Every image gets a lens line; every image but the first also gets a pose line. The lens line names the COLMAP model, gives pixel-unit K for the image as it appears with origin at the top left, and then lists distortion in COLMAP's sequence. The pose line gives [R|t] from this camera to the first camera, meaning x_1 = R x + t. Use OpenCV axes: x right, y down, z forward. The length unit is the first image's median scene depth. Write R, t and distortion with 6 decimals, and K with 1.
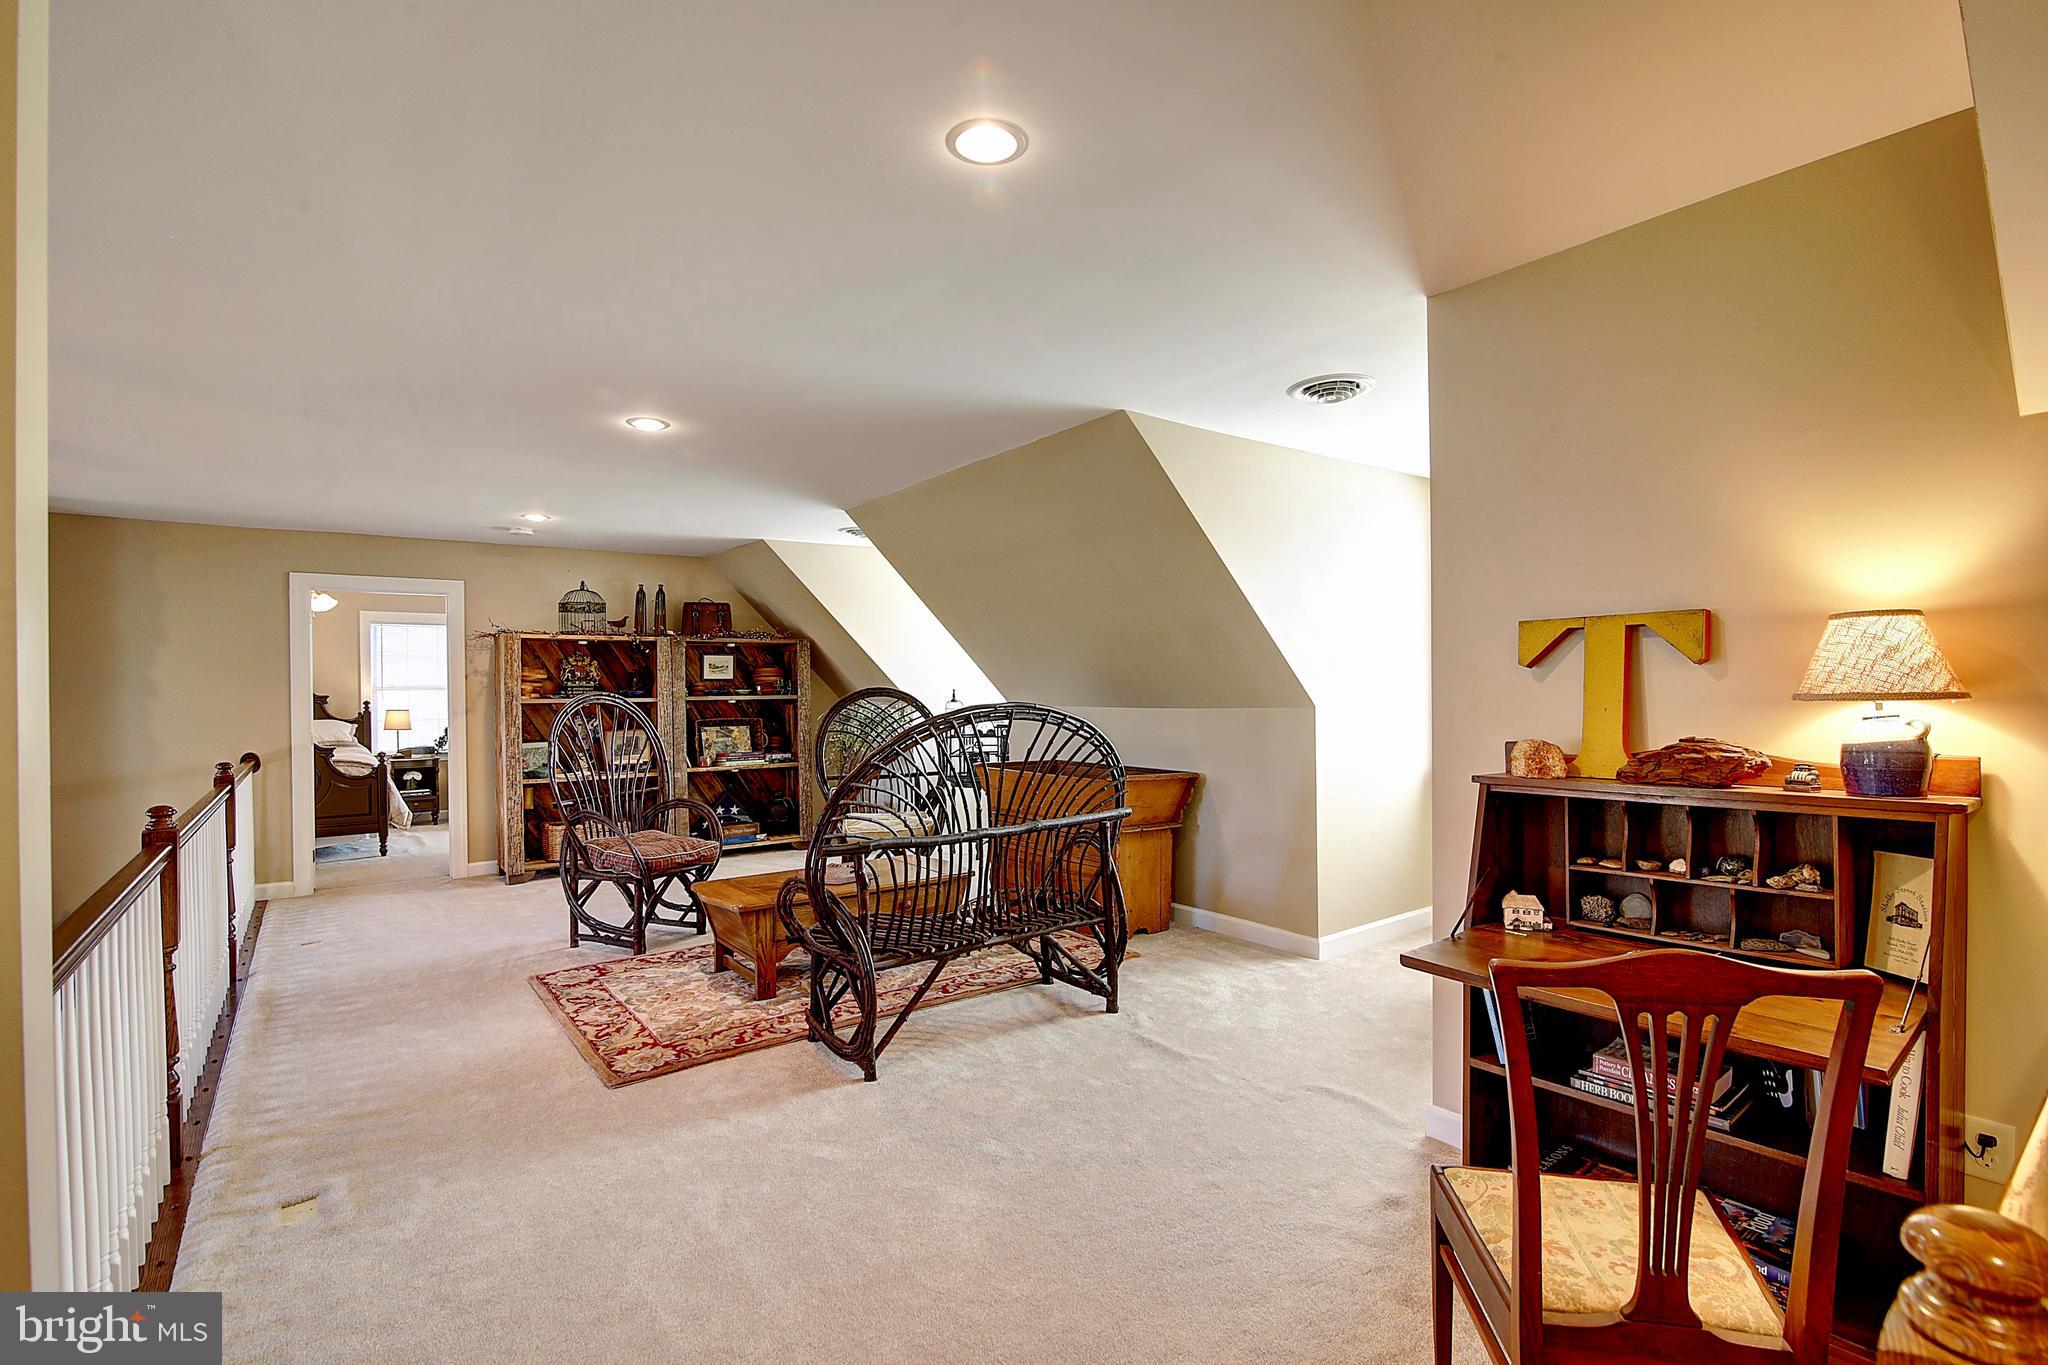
lens RADIAL K [[941.0, 0, 1025.5], [0, 941.0, 686.9], [0, 0, 1]] dist [-0.017208, 0.000025]
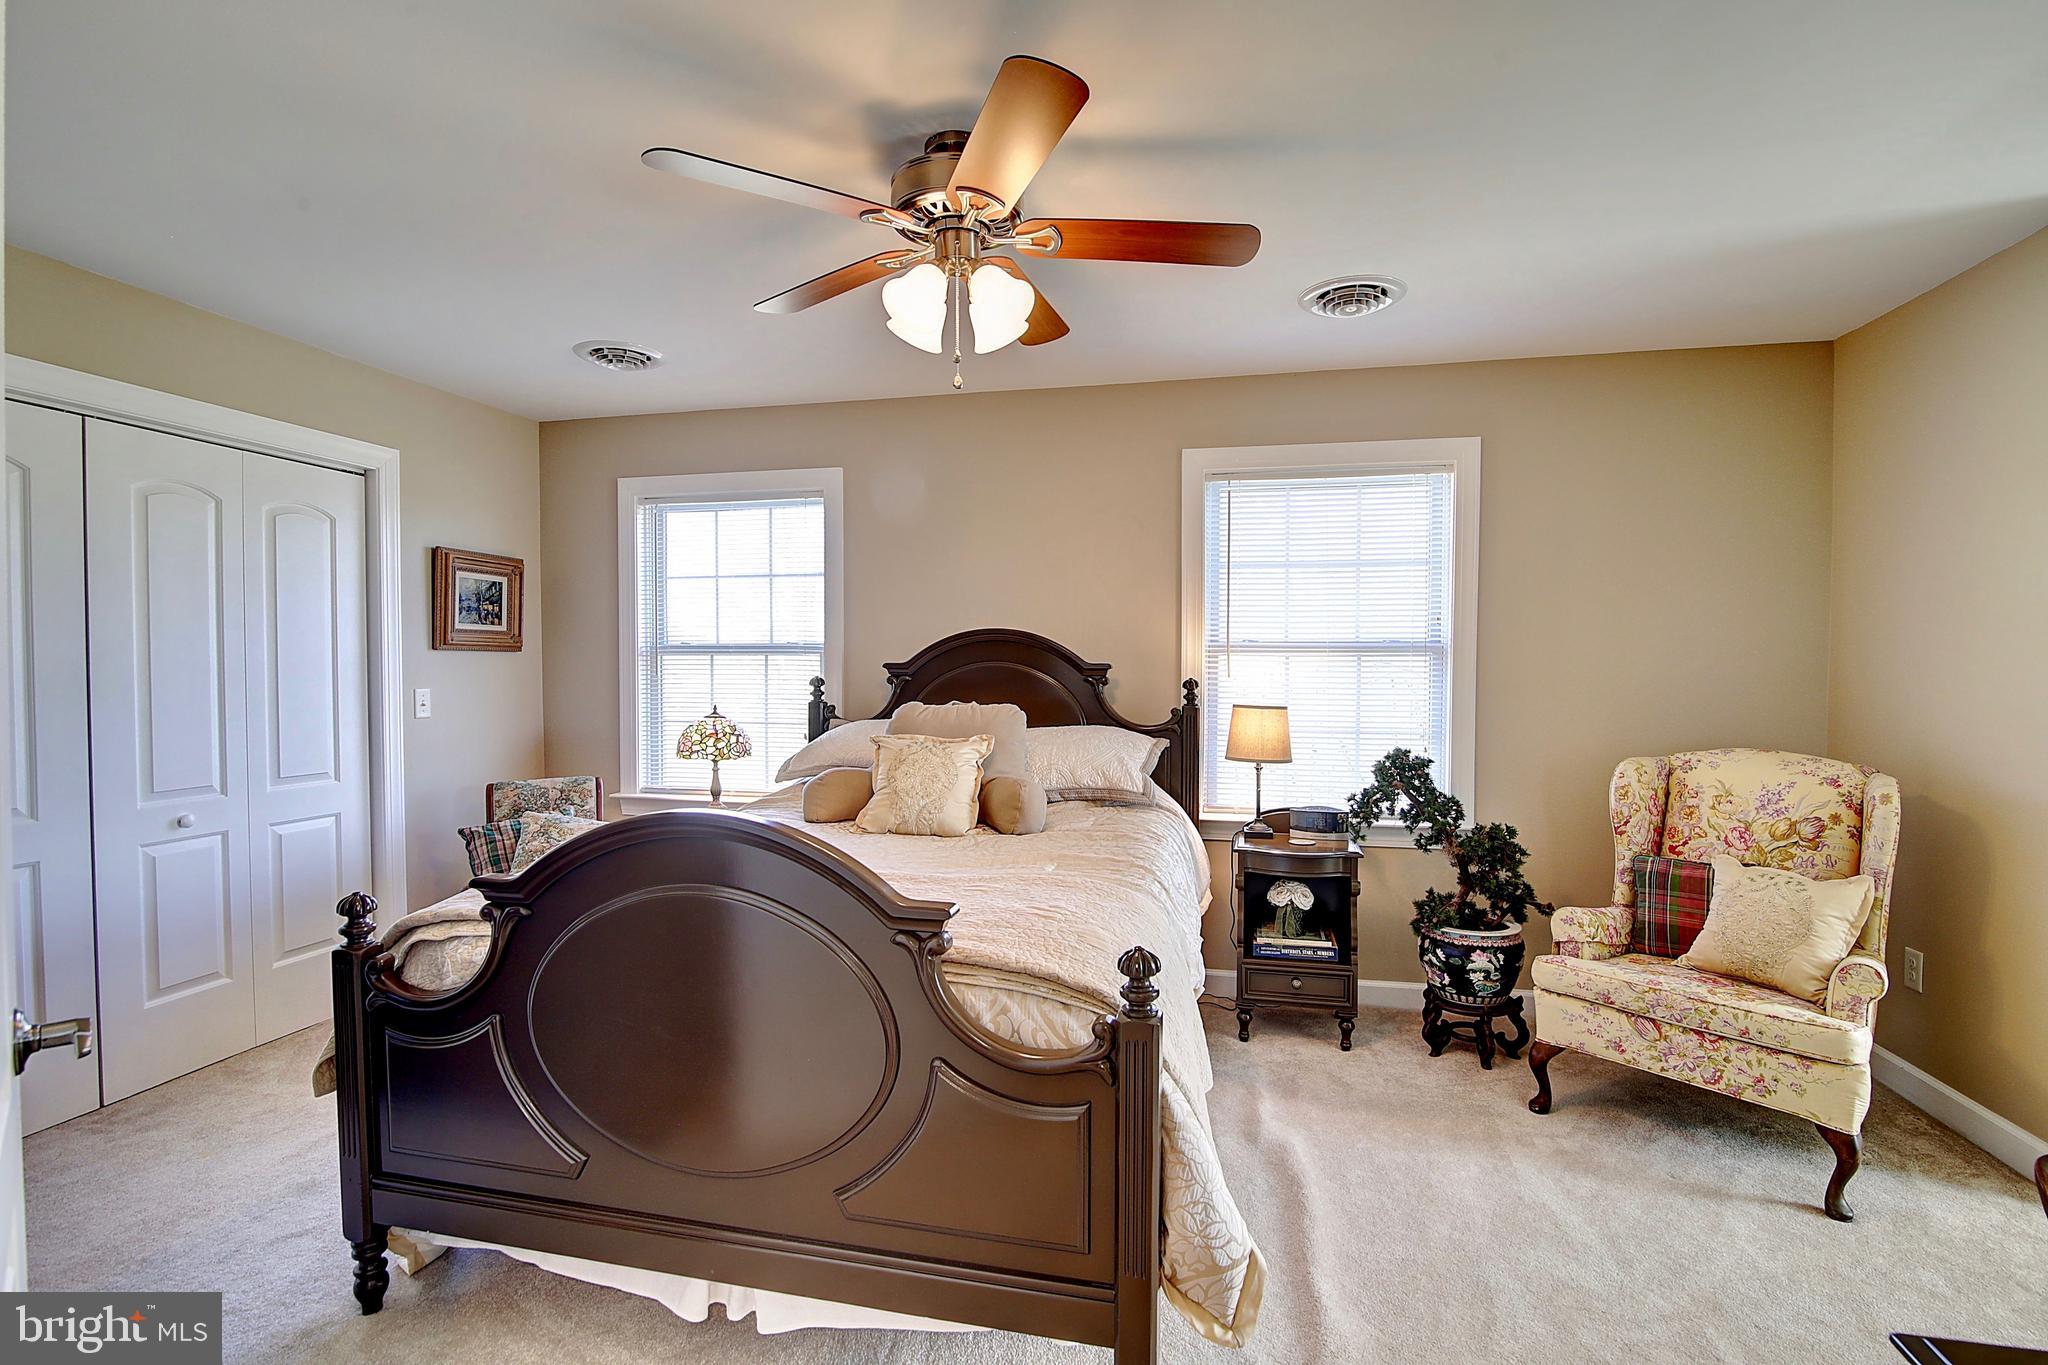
lens RADIAL K [[941.0, 0, 1025.5], [0, 941.0, 686.9], [0, 0, 1]] dist [-0.017208, 0.000025]
pose [[0.641265, 0.036832, -0.766435, -0.450413], [-0.012687, 0.999220, 0.037403, 0.004846], [0.767214, -0.014262, 0.641232, 0.695352]]
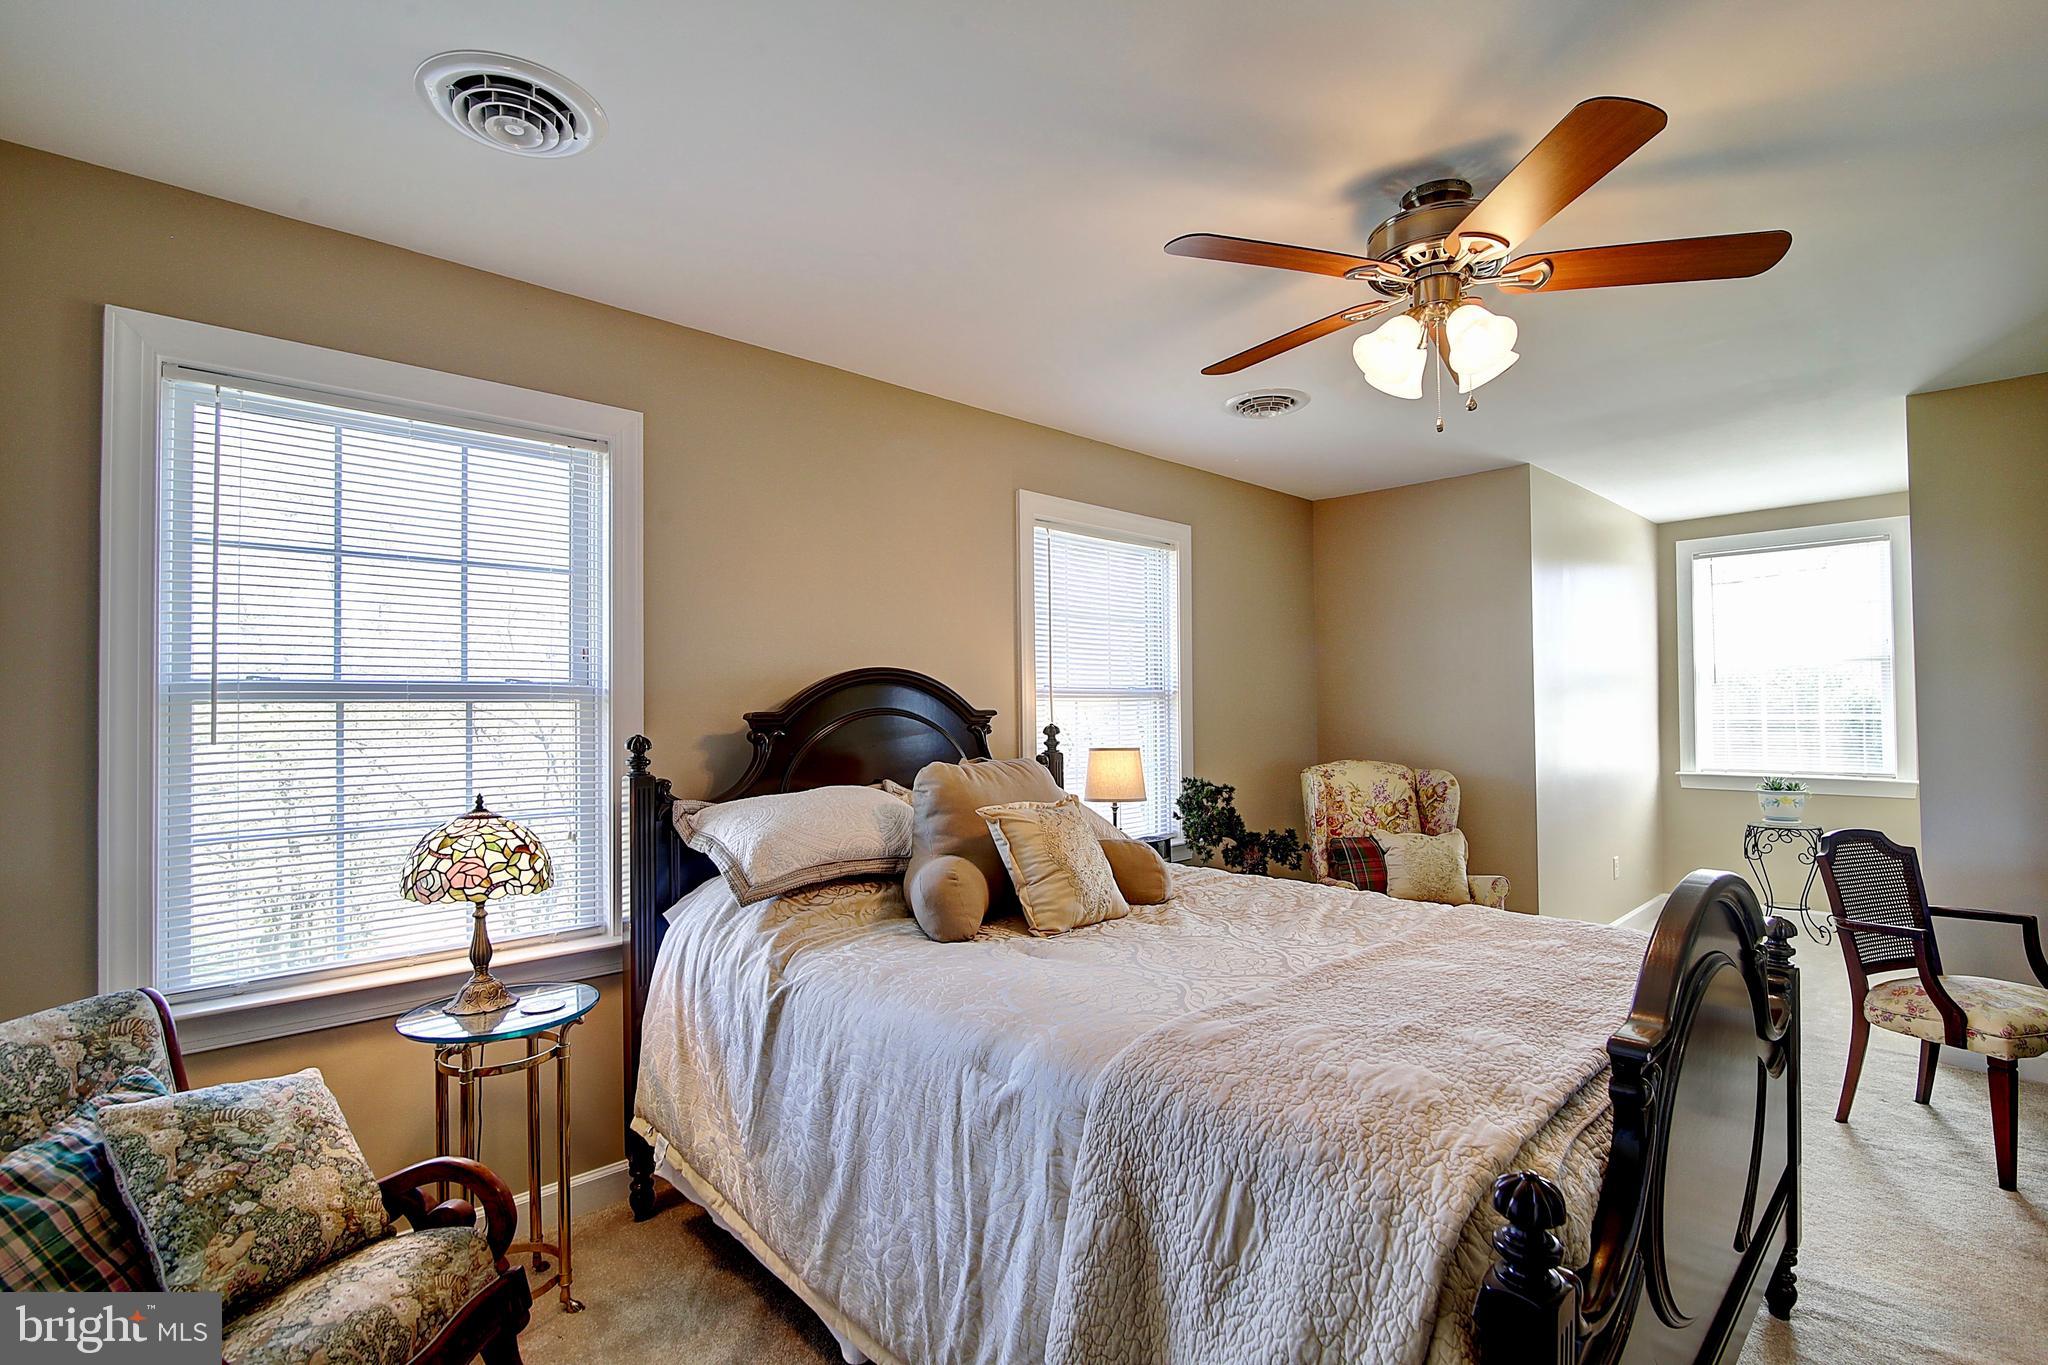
lens RADIAL K [[941.0, 0, 1025.5], [0, 941.0, 686.9], [0, 0, 1]] dist [-0.017208, 0.000025]
pose [[0.993776, 0.013610, 0.110562, -0.753448], [-0.011815, 0.999788, -0.016875, 0.006552], [-0.110768, 0.015464, 0.993726, 0.618756]]
